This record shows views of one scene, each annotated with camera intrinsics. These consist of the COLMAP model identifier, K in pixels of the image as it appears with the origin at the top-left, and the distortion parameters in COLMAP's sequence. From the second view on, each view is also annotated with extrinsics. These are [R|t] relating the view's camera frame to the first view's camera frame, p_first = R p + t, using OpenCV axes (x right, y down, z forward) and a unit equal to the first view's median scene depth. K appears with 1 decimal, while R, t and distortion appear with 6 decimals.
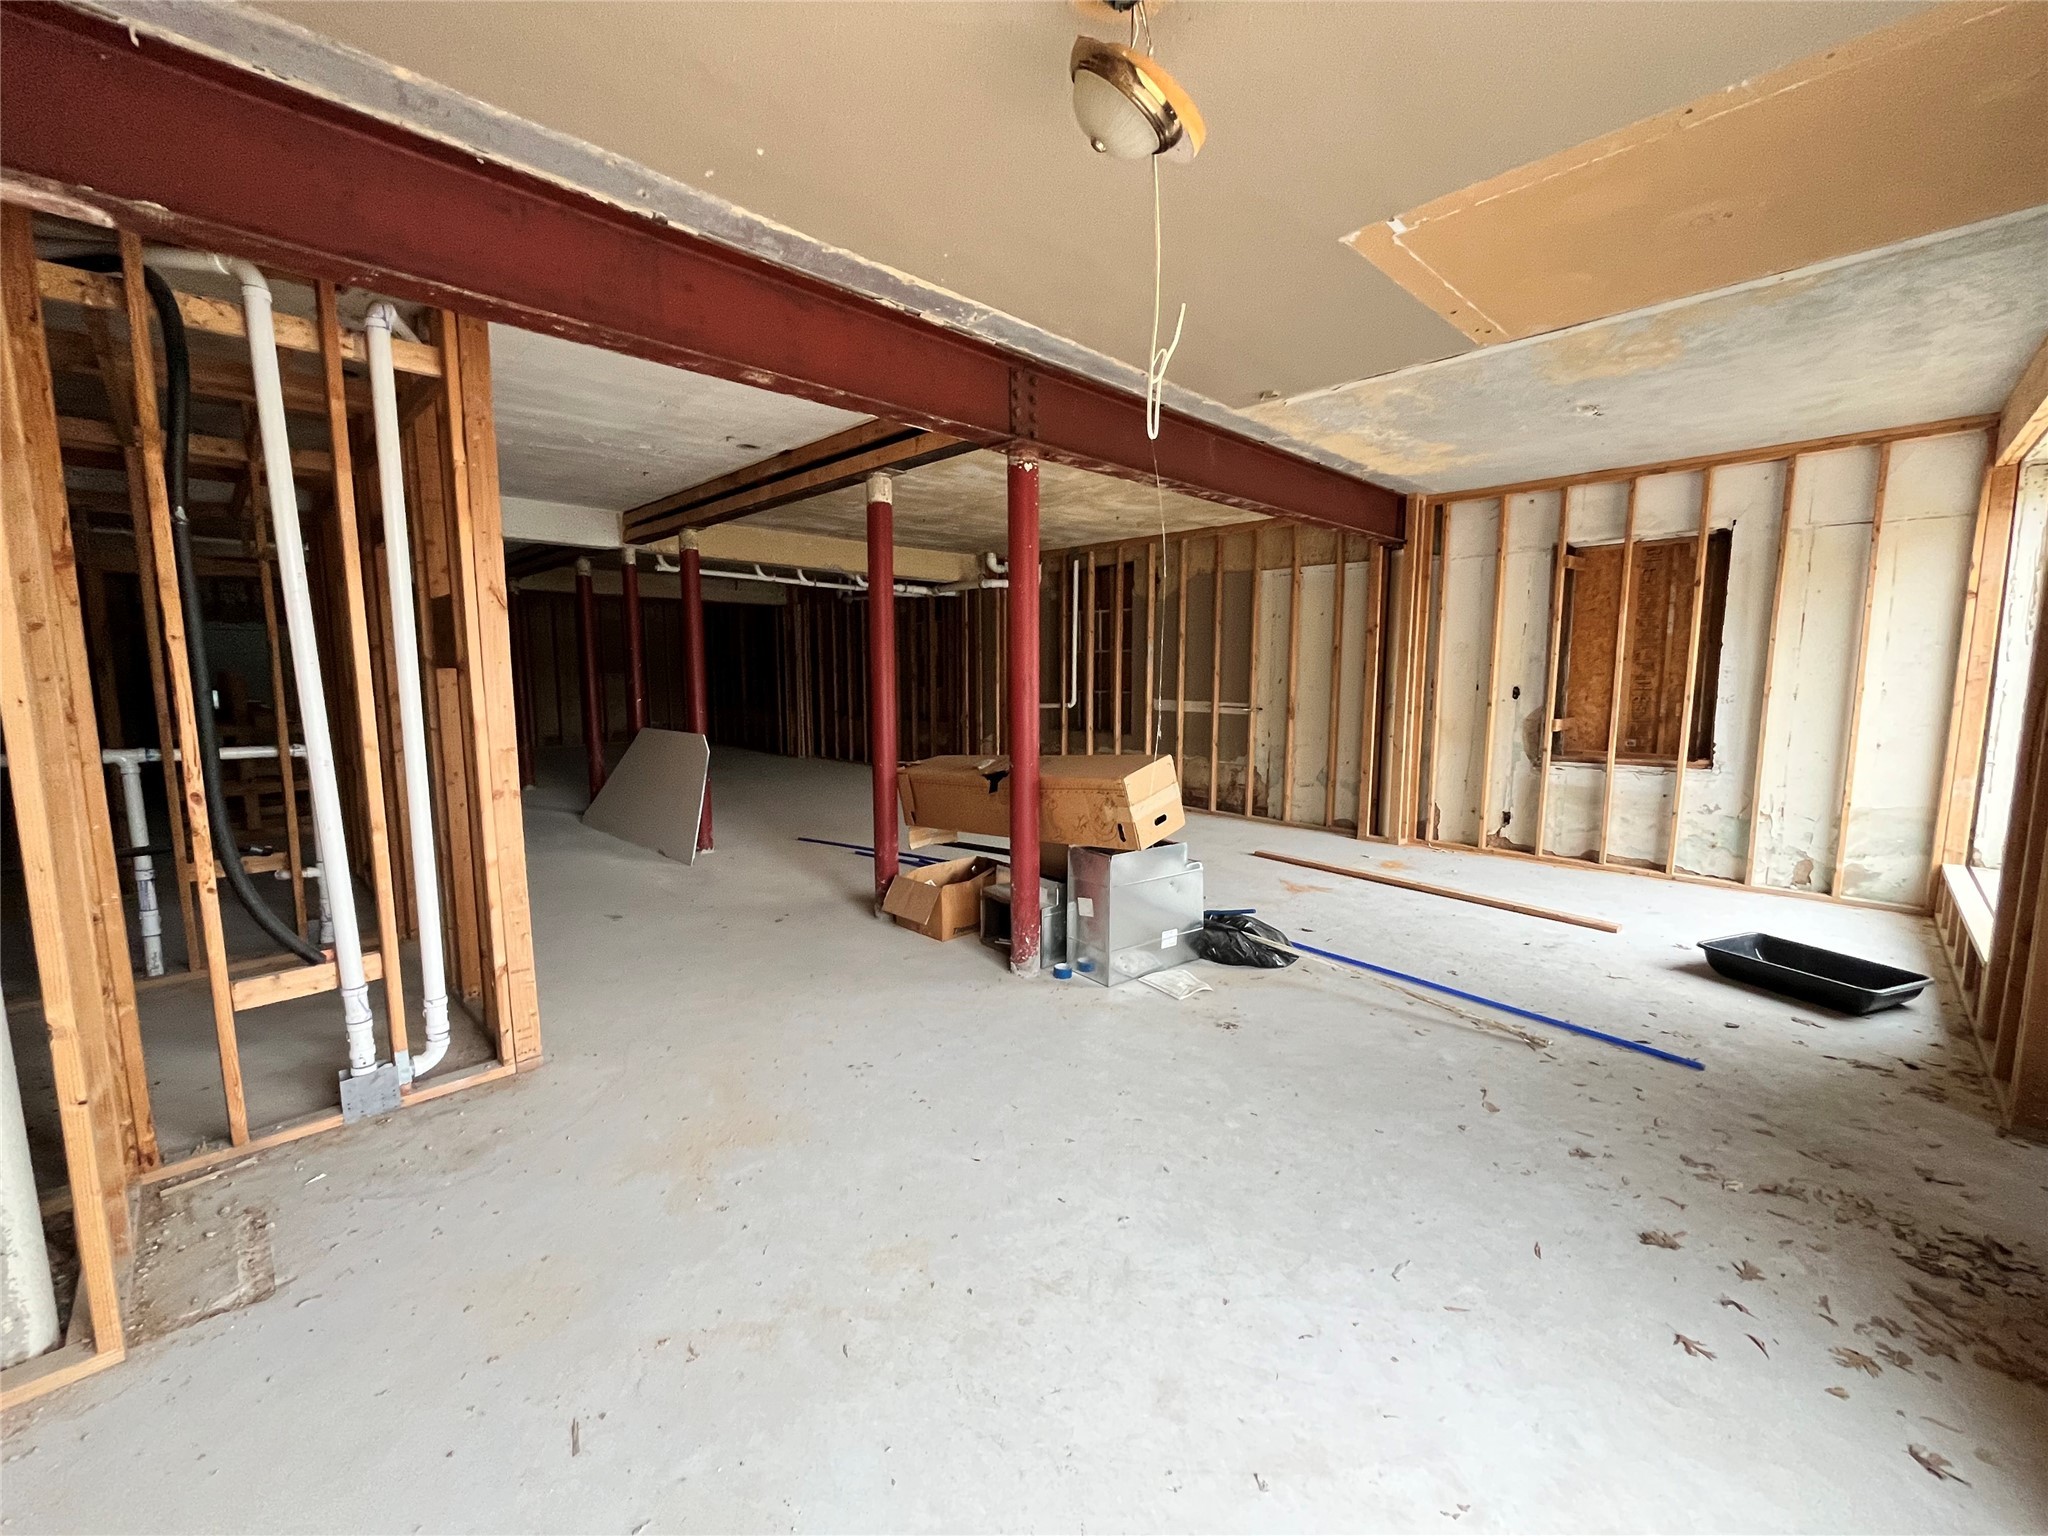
lens RADIAL K [[823.9, 0, 1024.0], [0, 823.9, 768.0], [0, 0, 1]] dist [-0.001833, 0.000300]
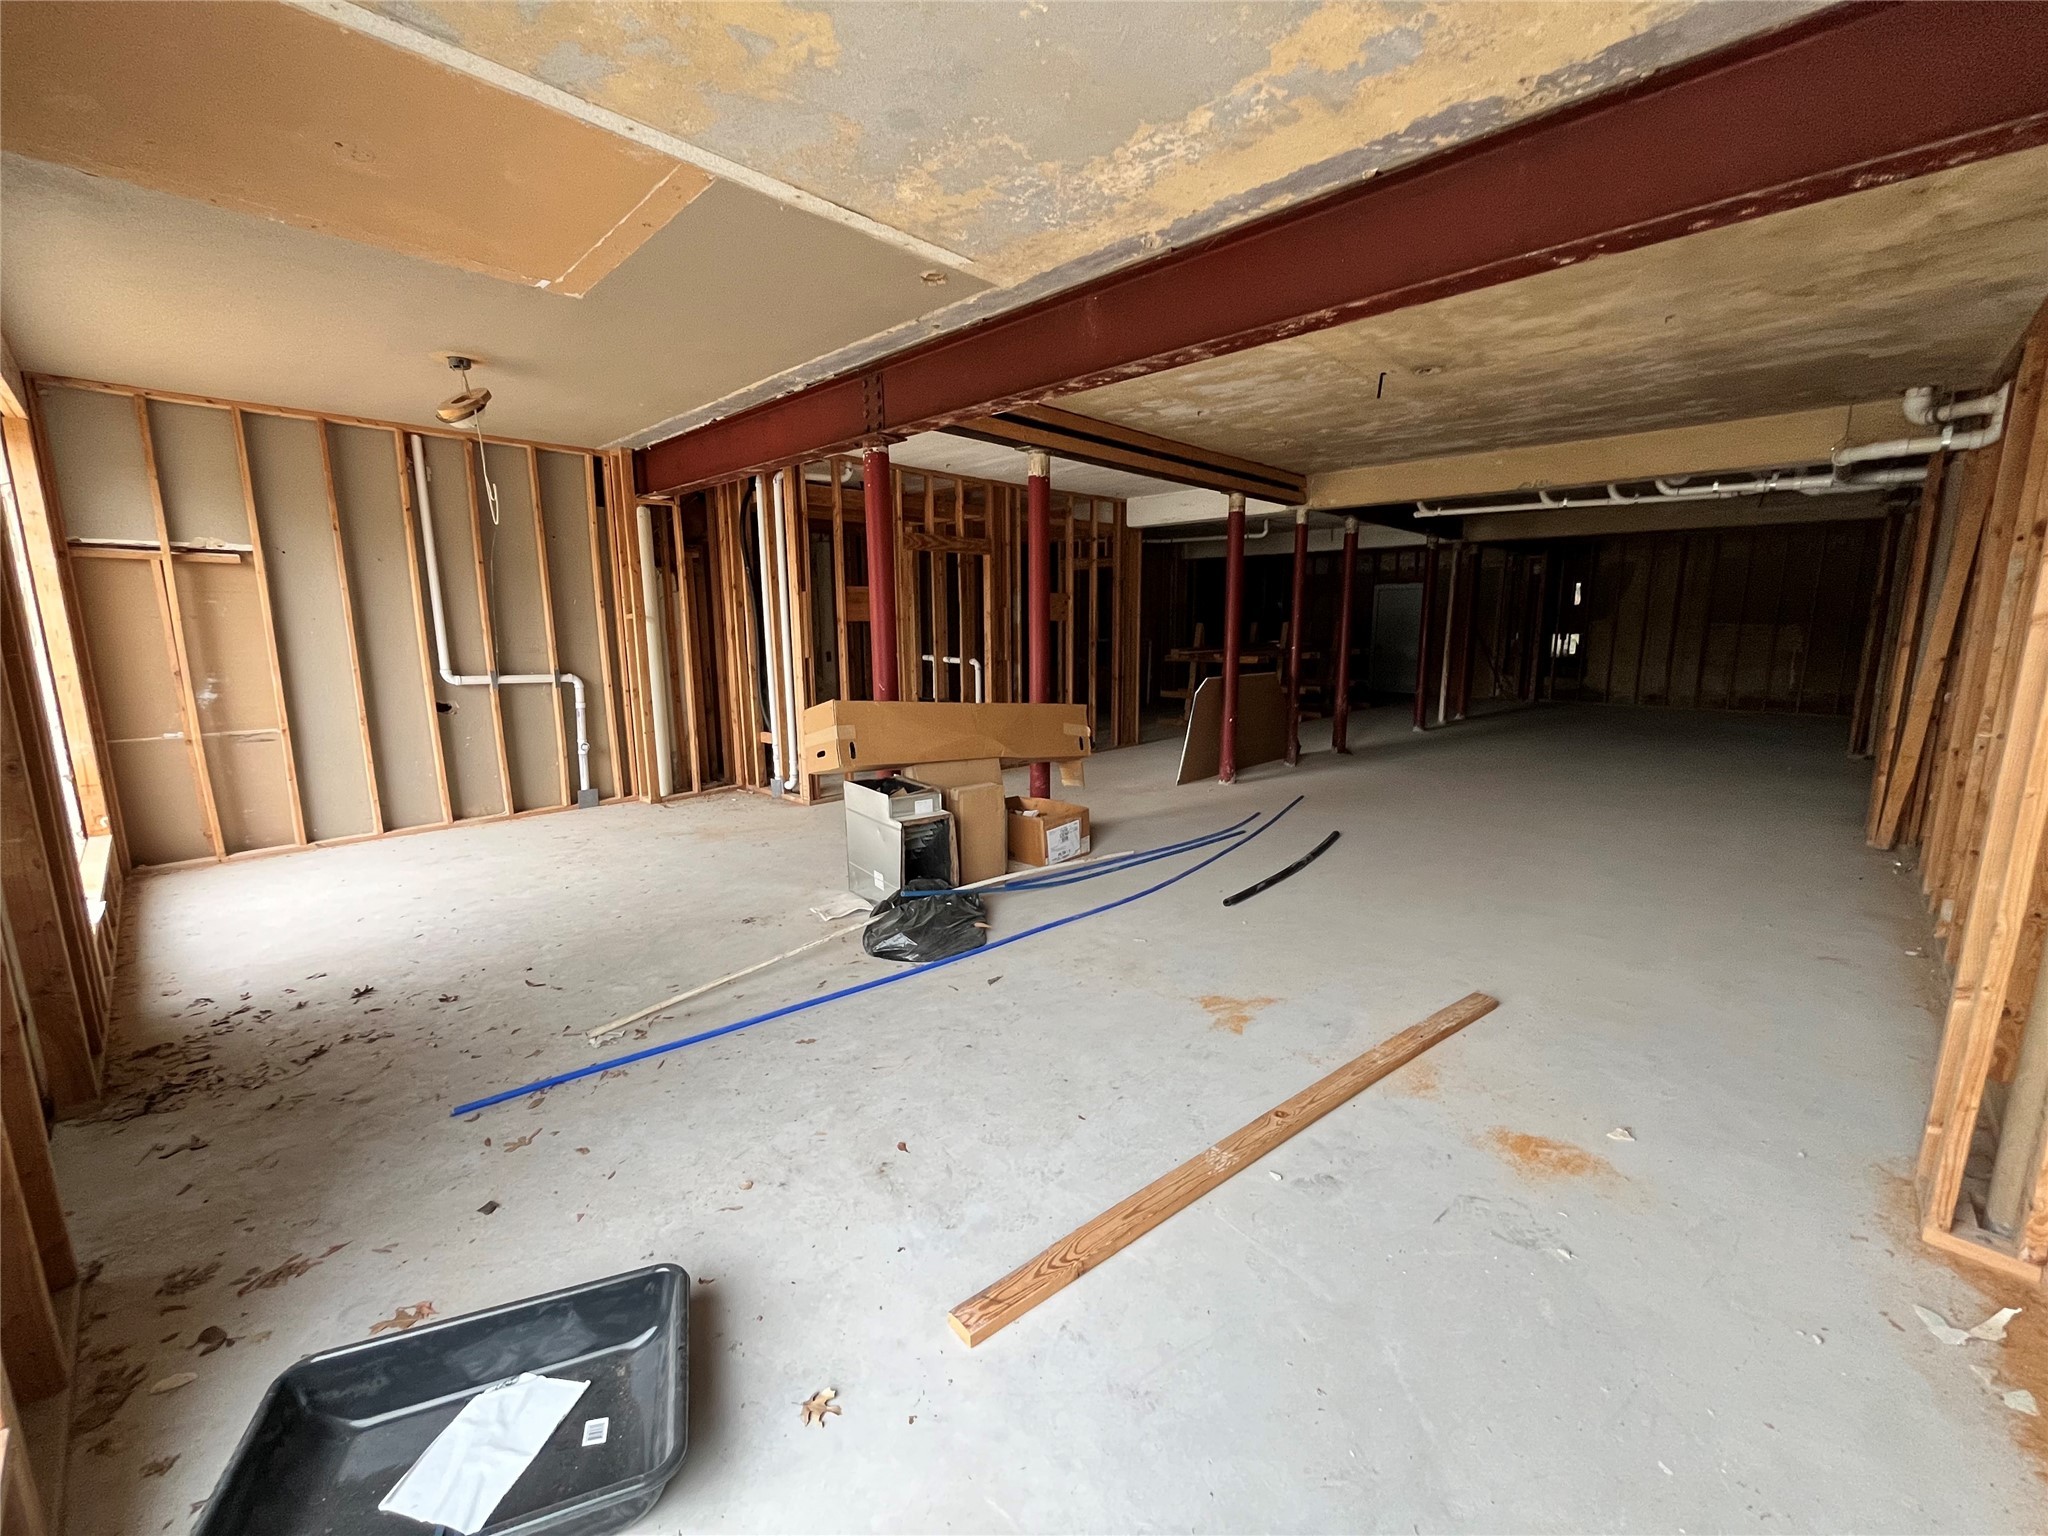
lens RADIAL K [[827.0, 0, 1024.0], [0, 827.0, 768.0], [0, 0, 1]] dist [-0.003779, -0.000038]
pose [[0.020536, 0.176012, -0.984174, 1.254986], [-0.115696, 0.978187, 0.172527, -0.143642], [0.993072, 0.110322, 0.040452, 1.183297]]
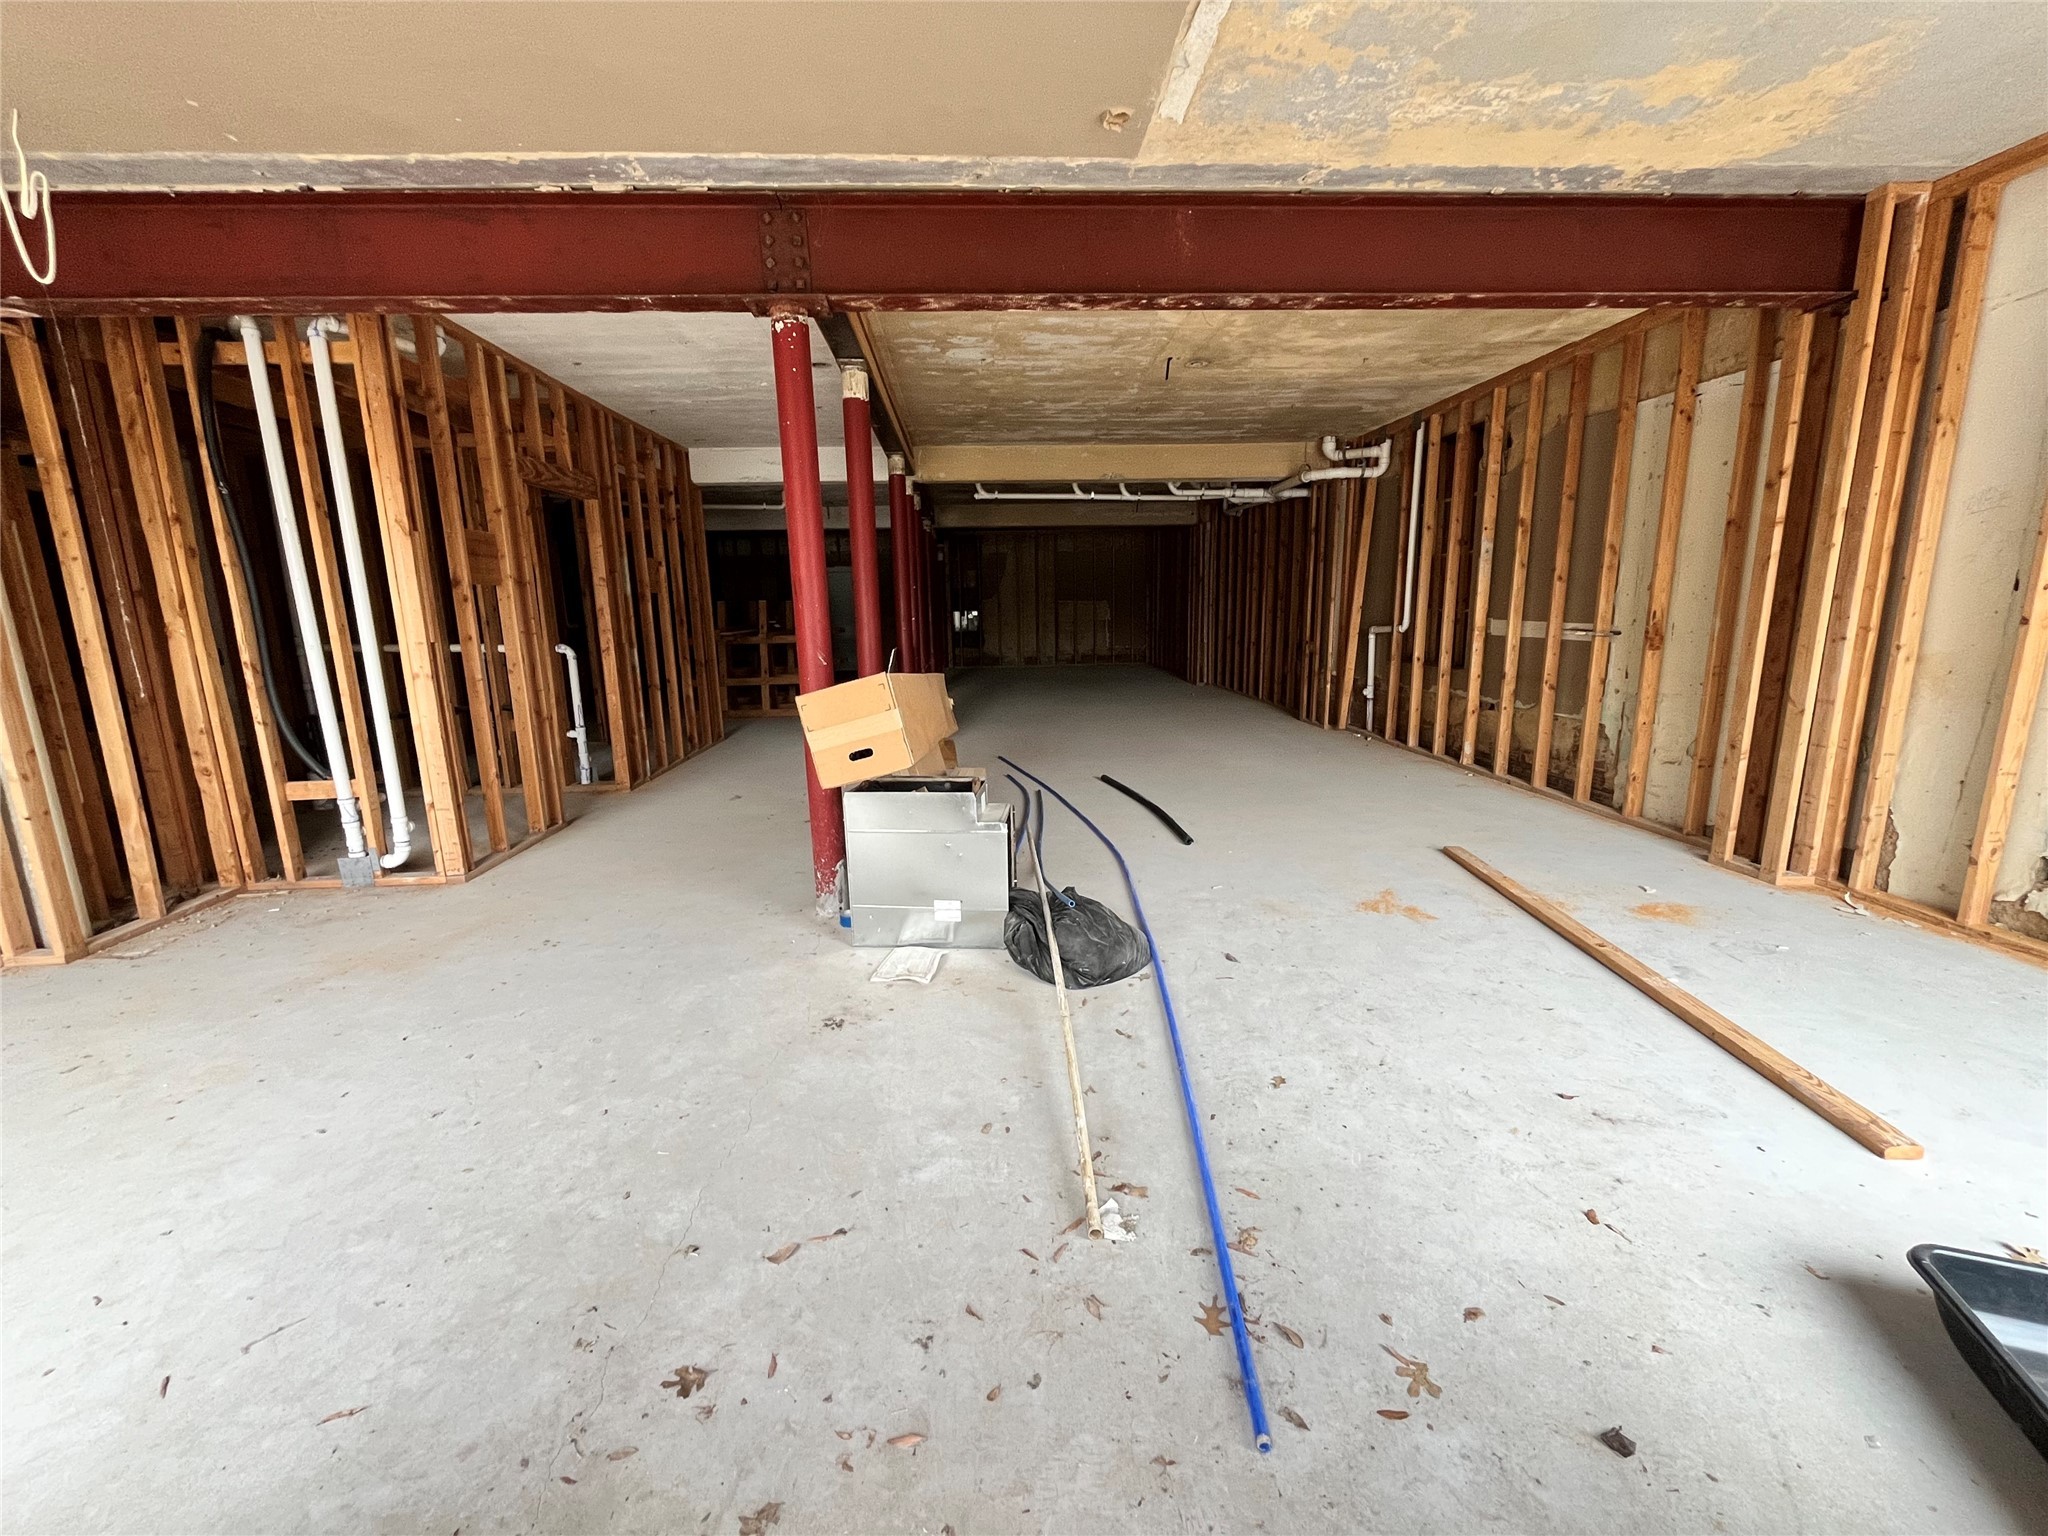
lens RADIAL K [[827.0, 0, 1024.0], [0, 827.0, 768.0], [0, 0, 1]] dist [-0.003779, -0.000038]
pose [[0.750244, 0.114917, -0.651097, 0.766800], [-0.061458, 0.992637, 0.104380, -0.016121], [0.658298, -0.038295, 0.751783, 0.483312]]
